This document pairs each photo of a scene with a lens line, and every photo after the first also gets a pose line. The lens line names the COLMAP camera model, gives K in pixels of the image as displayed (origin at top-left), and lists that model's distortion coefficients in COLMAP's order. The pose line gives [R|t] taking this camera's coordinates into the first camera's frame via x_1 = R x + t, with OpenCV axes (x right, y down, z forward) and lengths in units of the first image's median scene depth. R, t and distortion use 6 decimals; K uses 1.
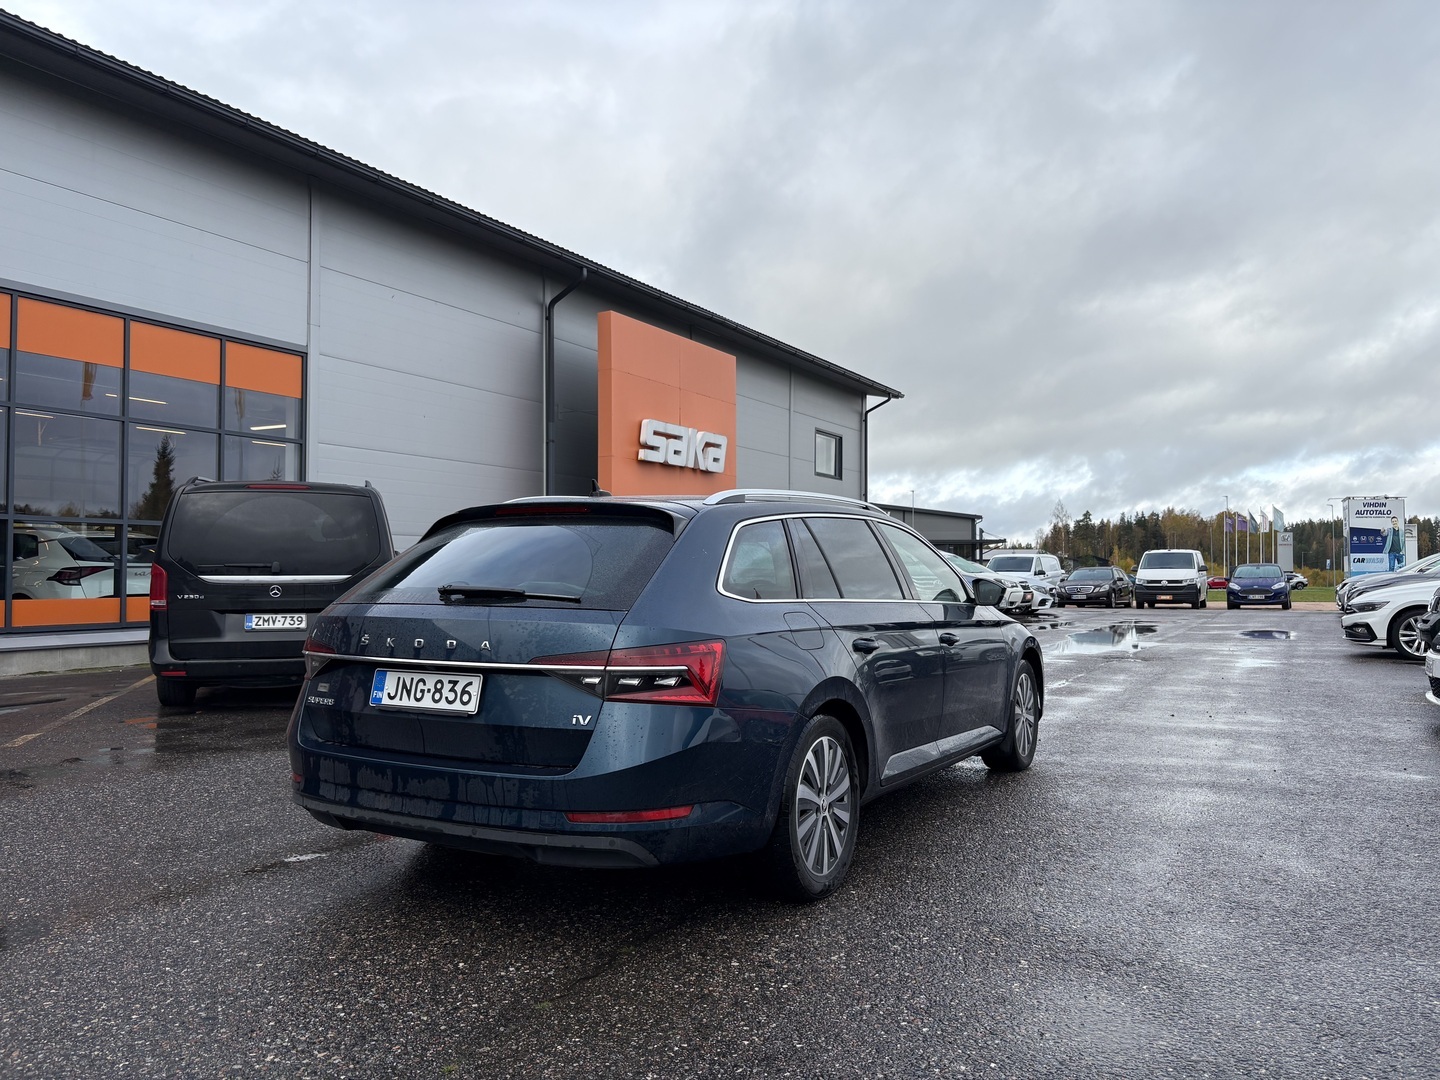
lens RADIAL K [[1122.6, 0, 709.4], [0, 1122.6, 543.0], [0, 0, 1]] dist [0.008748, -0.007809]
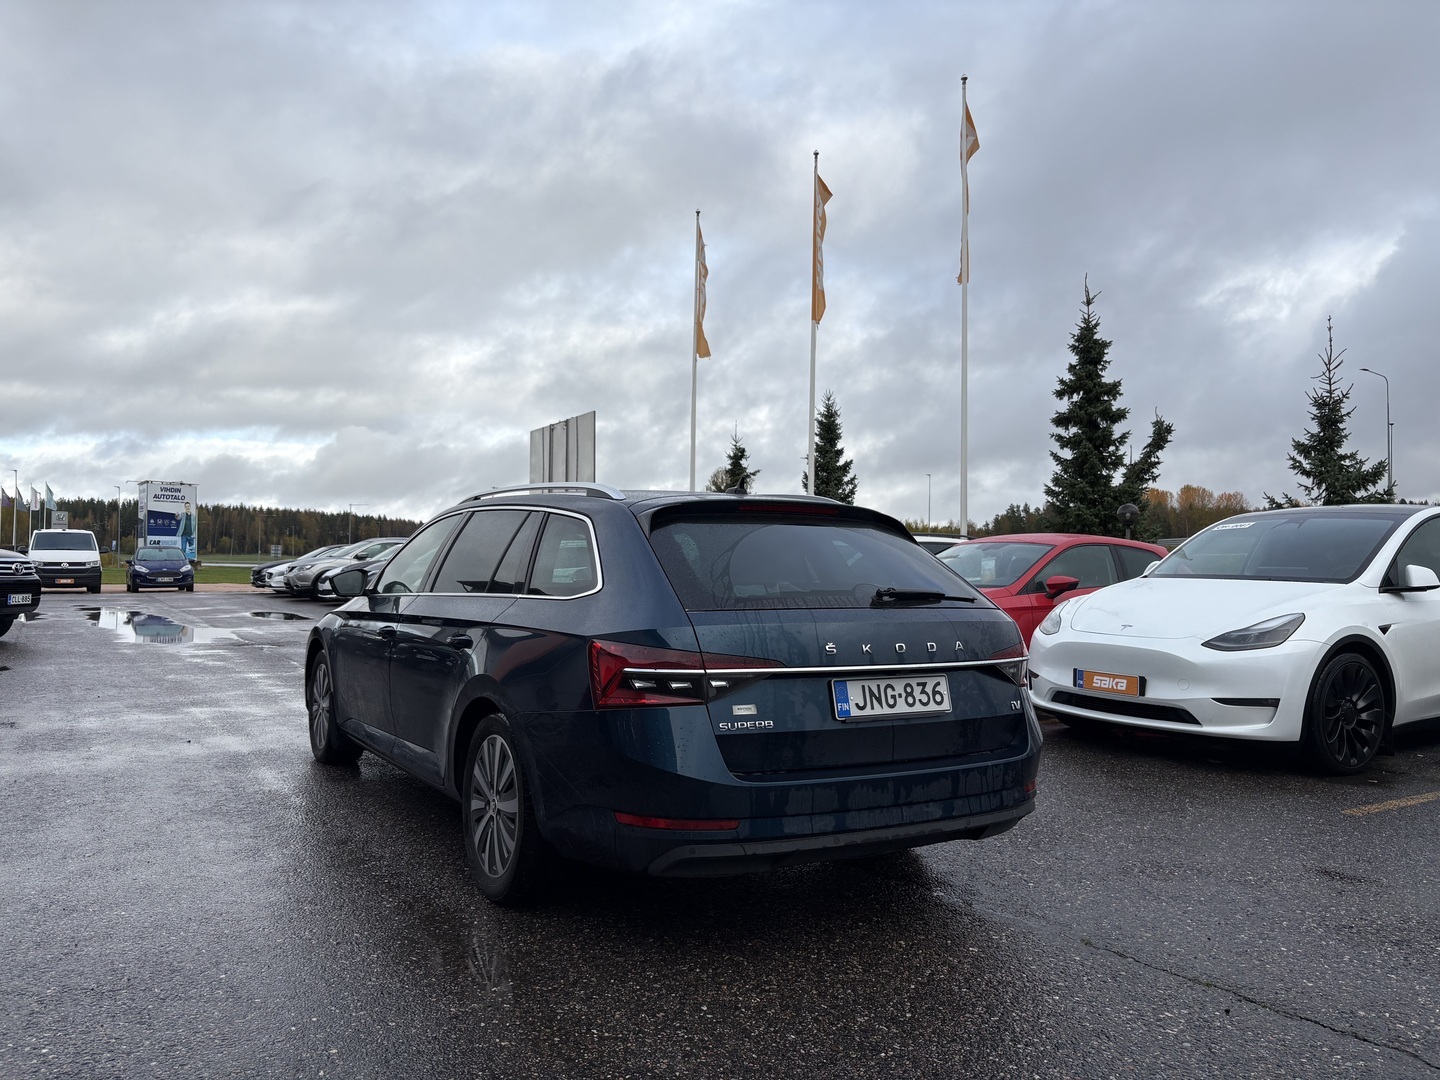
lens RADIAL K [[1122.6, 0, 710.0], [0, 1122.6, 532.1], [0, 0, 1]] dist [0.008748, -0.007809]
pose [[0.513215, 0.026136, 0.857862, -0.126428], [-0.032863, 0.999402, -0.010788, 0.000485], [-0.857630, -0.022655, 0.513767, 0.068558]]
